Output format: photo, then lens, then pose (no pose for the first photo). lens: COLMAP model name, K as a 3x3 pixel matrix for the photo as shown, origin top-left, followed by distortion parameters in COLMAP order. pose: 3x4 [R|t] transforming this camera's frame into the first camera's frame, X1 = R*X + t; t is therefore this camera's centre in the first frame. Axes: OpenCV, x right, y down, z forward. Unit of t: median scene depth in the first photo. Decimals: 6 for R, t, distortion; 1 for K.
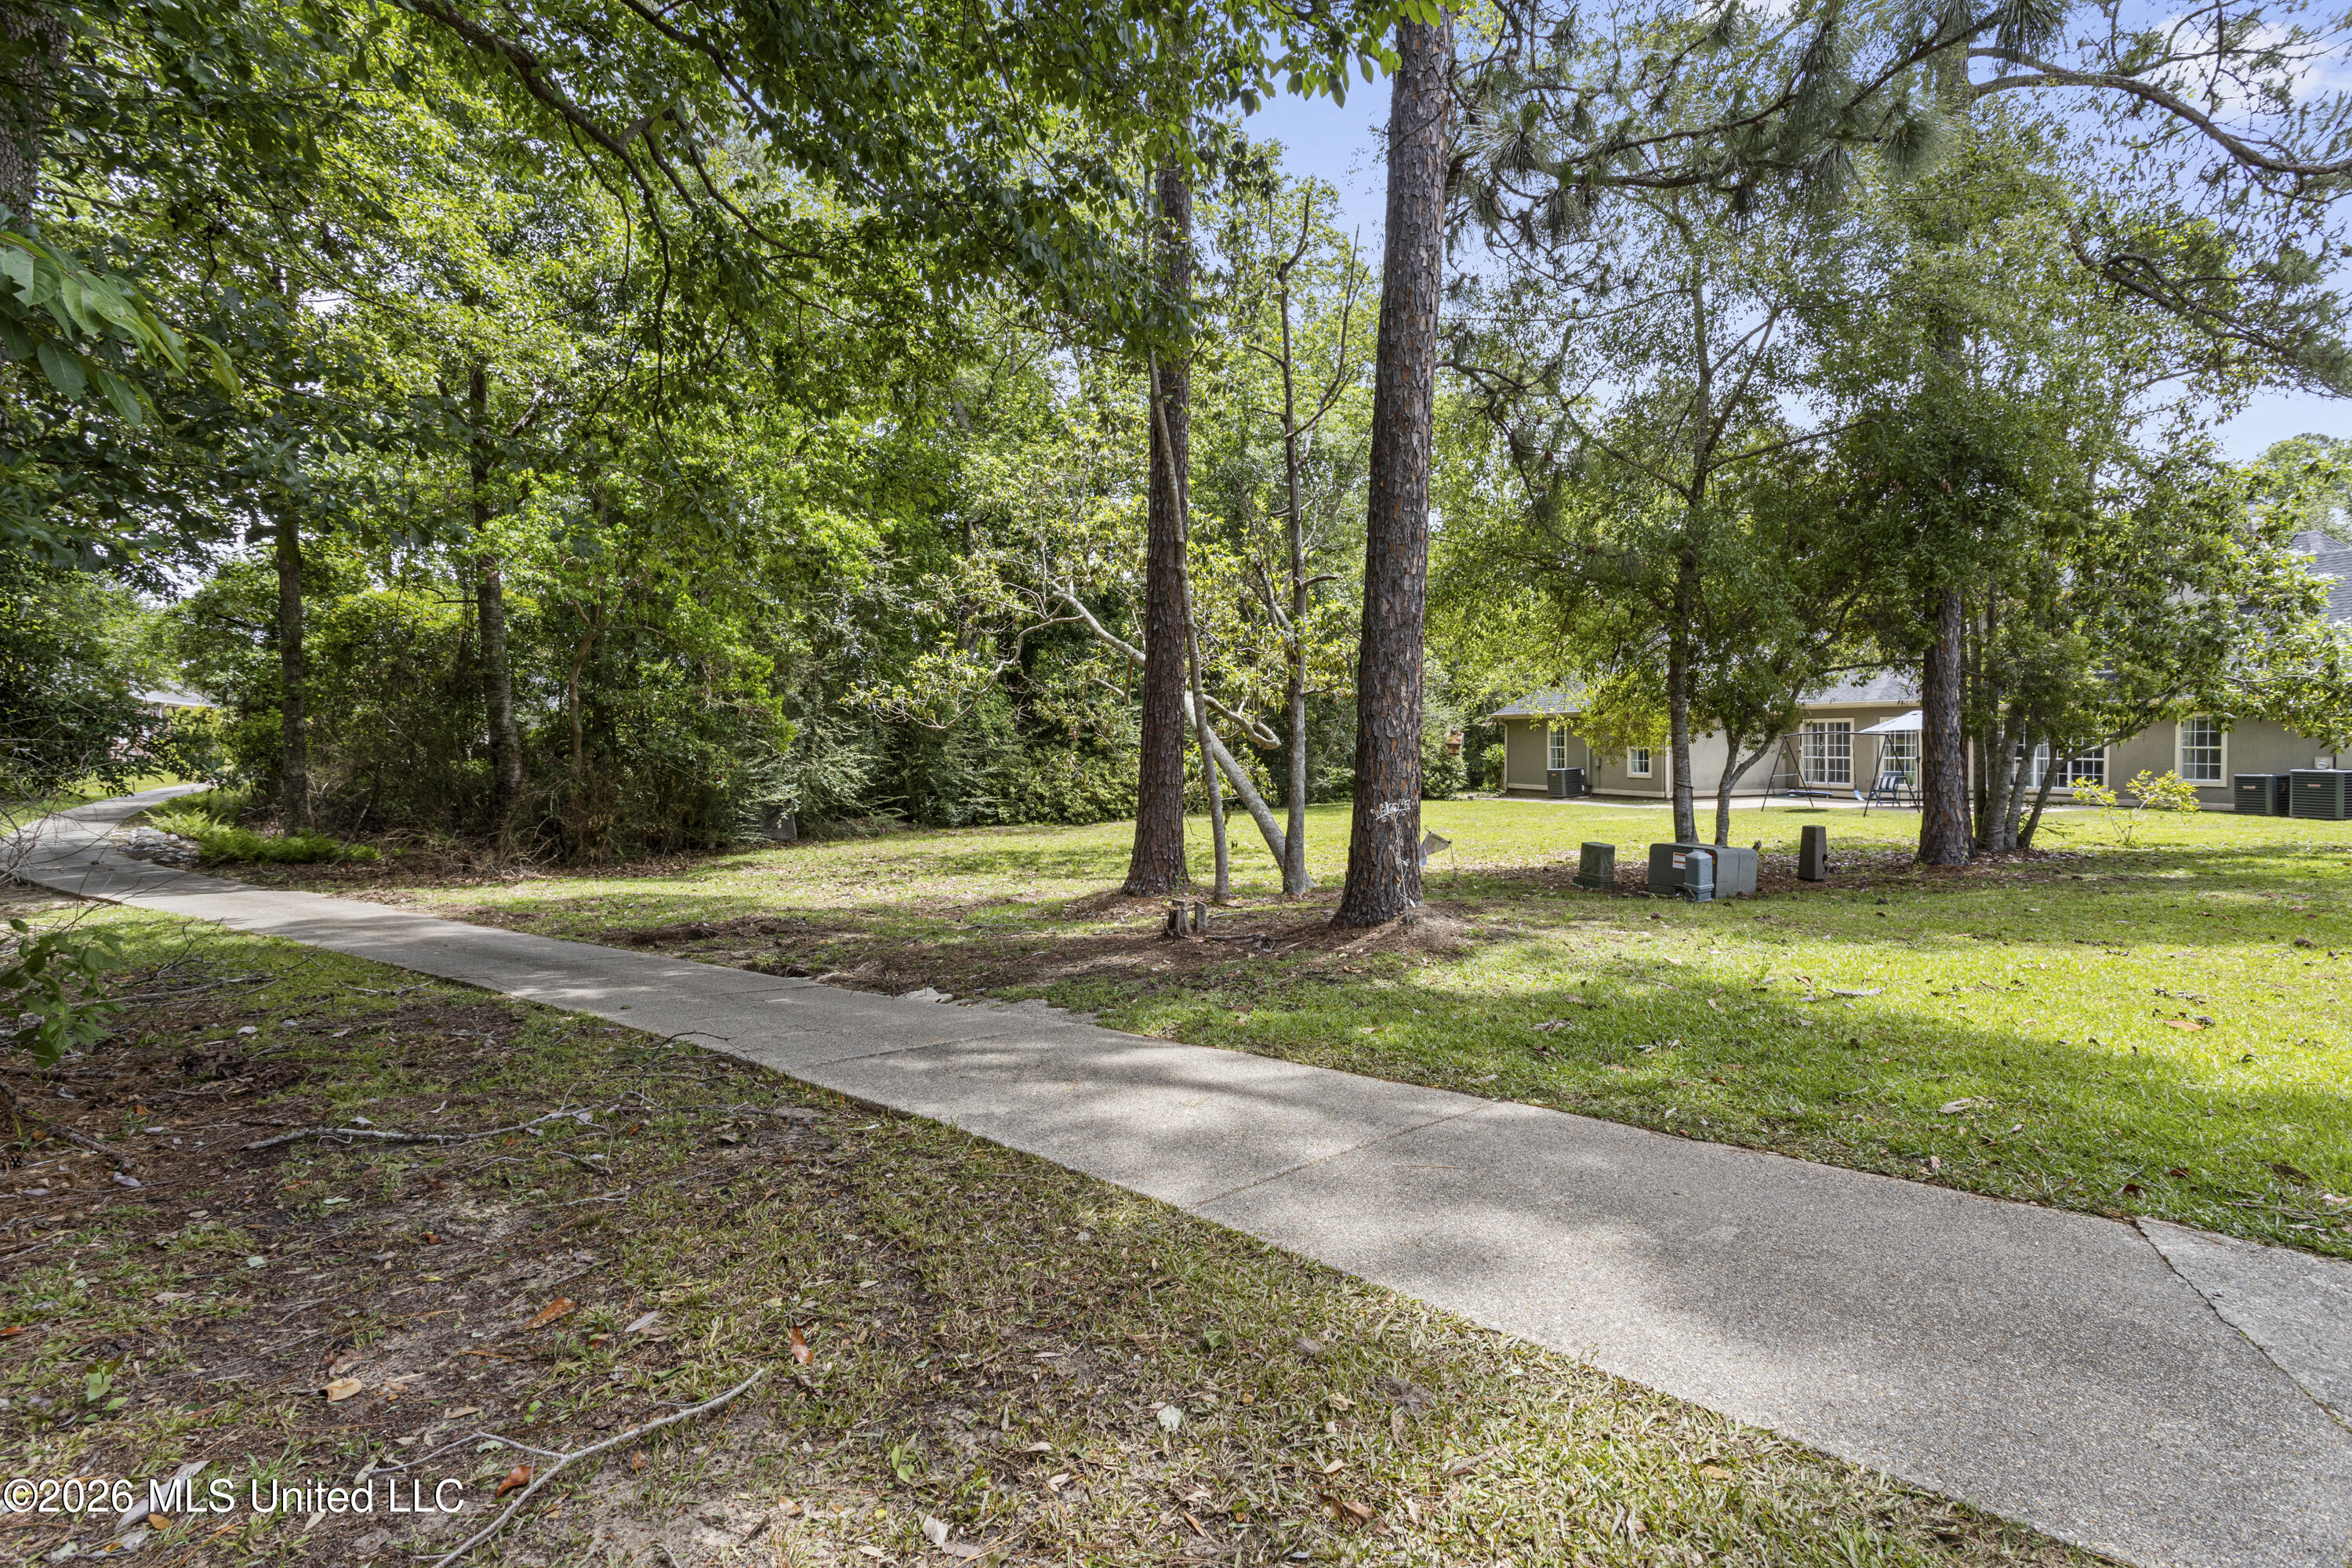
lens RADIAL K [[1135.8, 0, 1169.9], [0, 1135.8, 777.0], [0, 0, 1]] dist [-0.000397, 0.000250]
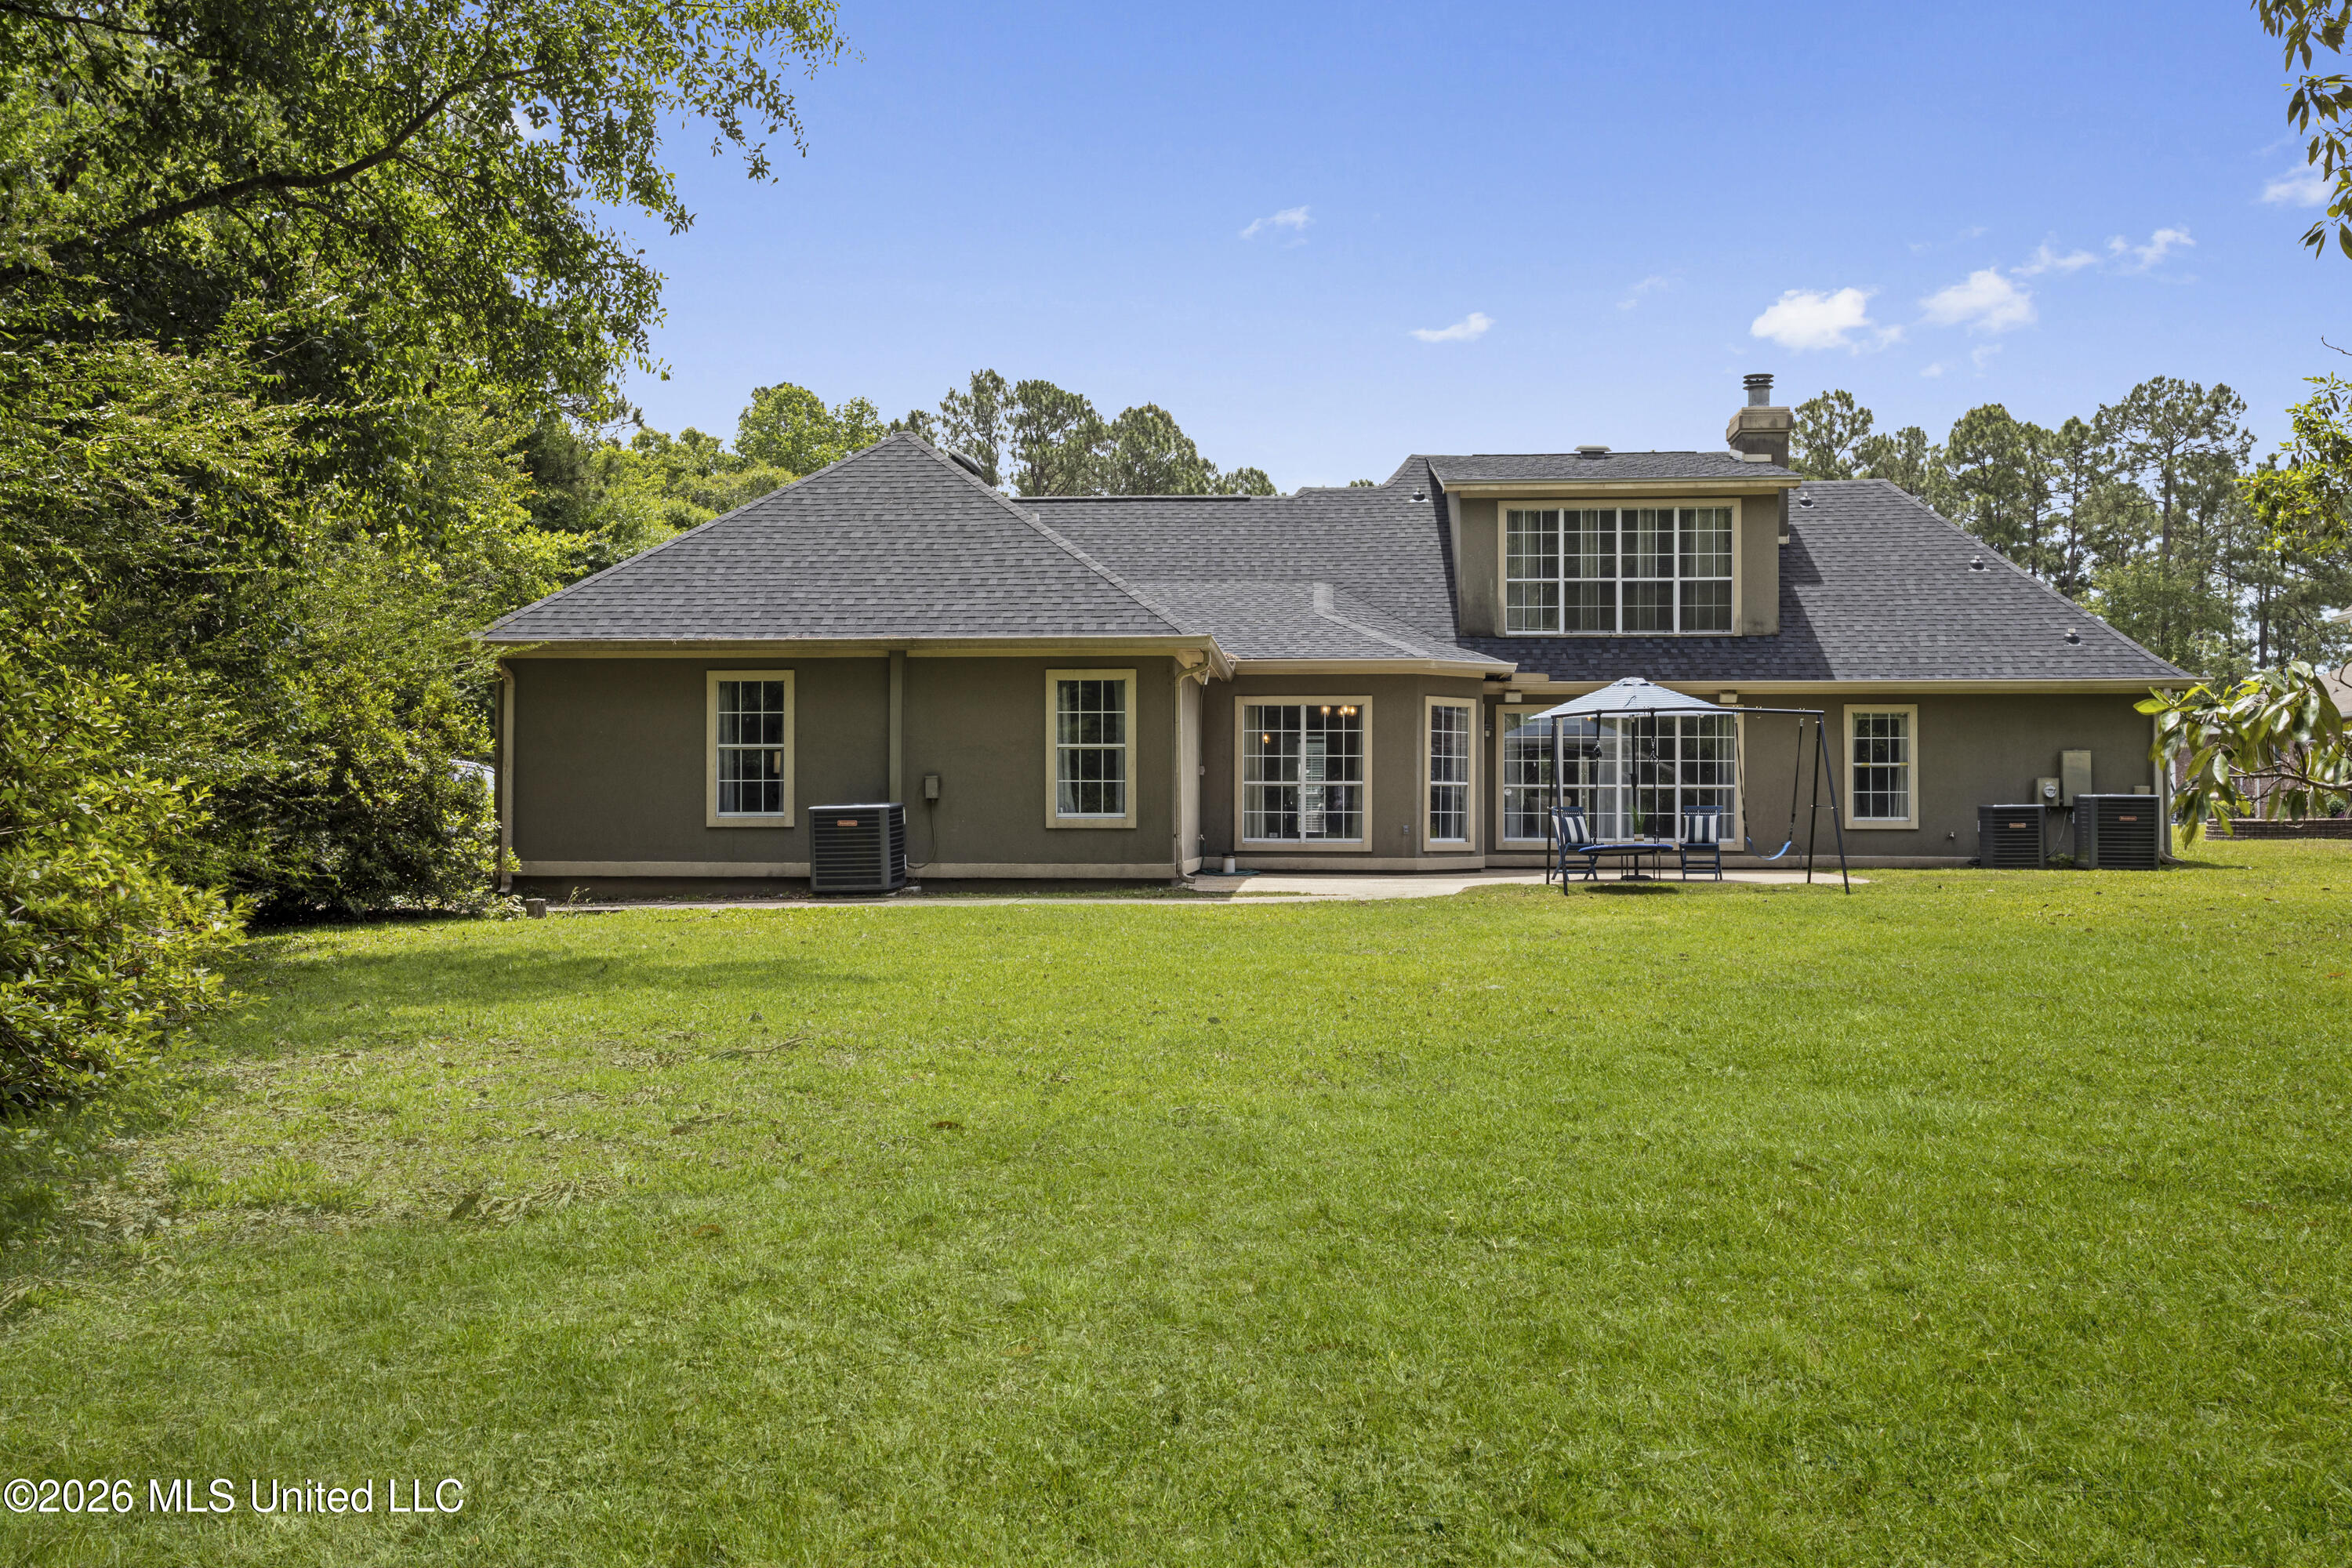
lens RADIAL K [[1993.5, 0, 1177.1], [0, 1993.5, 788.3], [0, 0, 1]] dist [-0.012346, 0.000116]
pose [[0.397689, 0.019403, 0.917315, -0.158131], [0.023862, 0.999220, -0.031480, 0.008315], [-0.917210, 0.034408, 0.396915, 0.678105]]
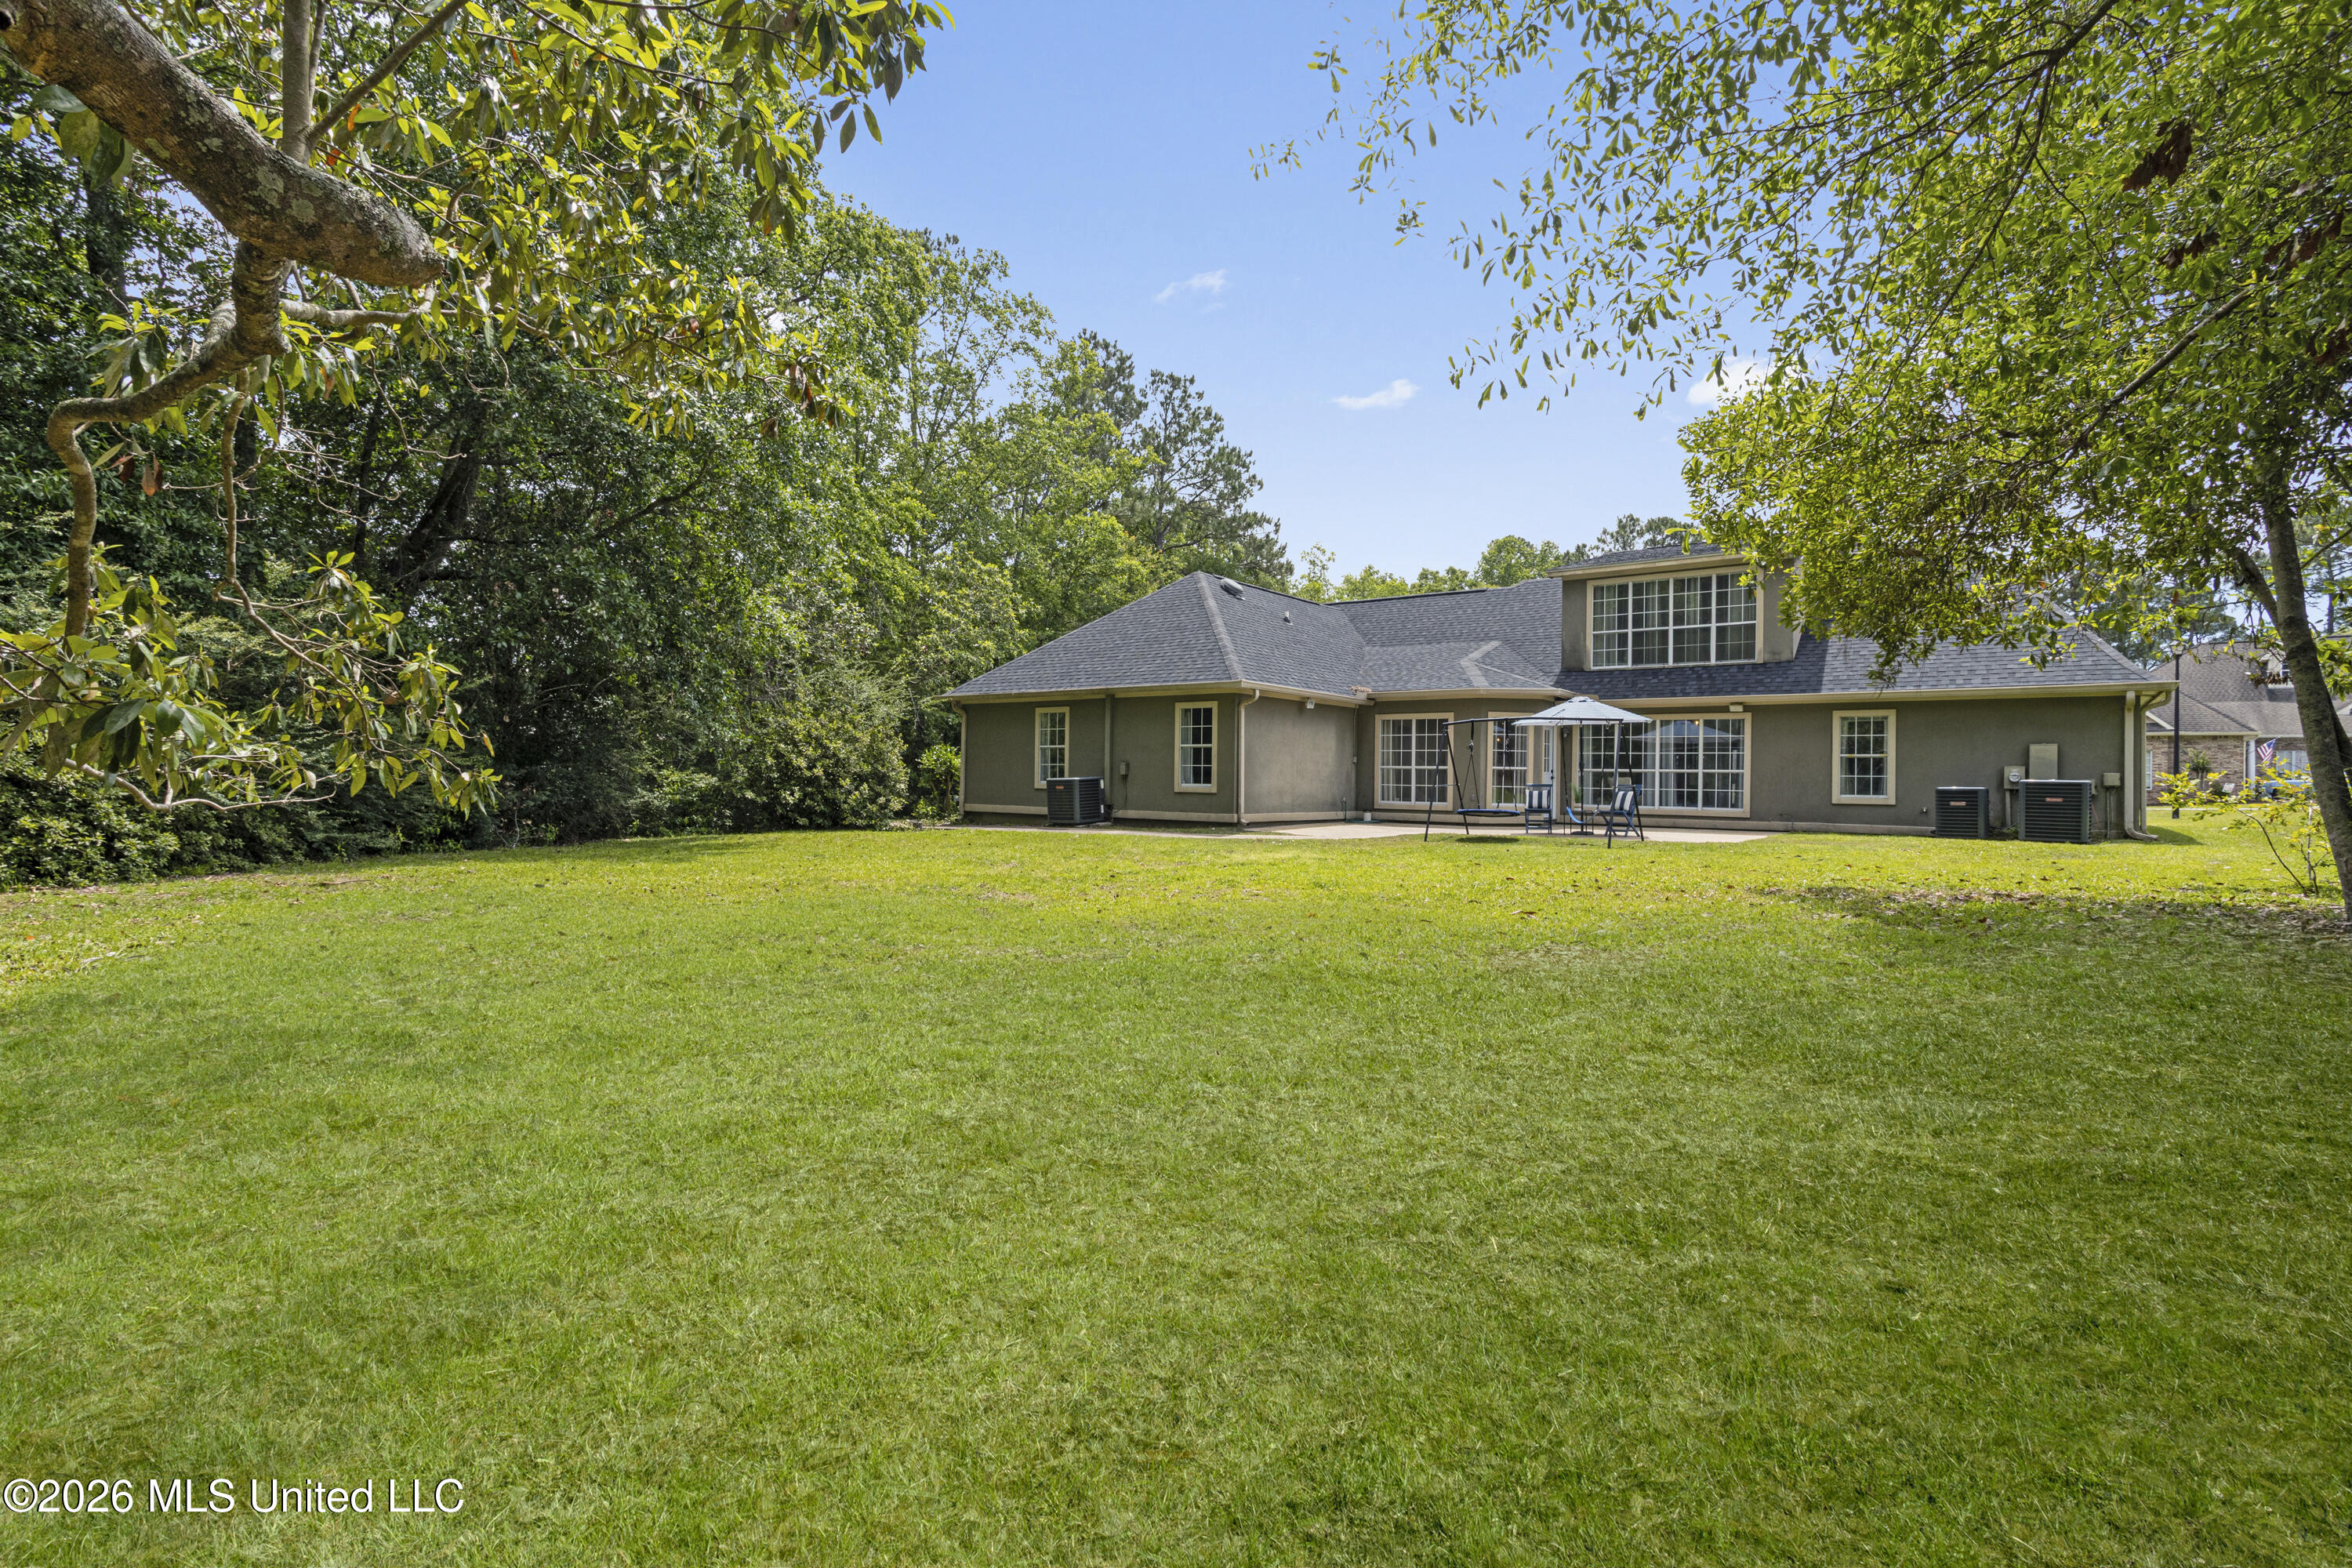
lens RADIAL K [[1135.8, 0, 1187.5], [0, 1135.8, 775.1], [0, 0, 1]] dist [-0.000397, 0.000250]
pose [[0.826887, 0.022441, 0.561920, 0.046161], [-0.002826, 0.999357, -0.035752, 0.013183], [-0.562360, 0.027975, 0.826419, 0.445461]]
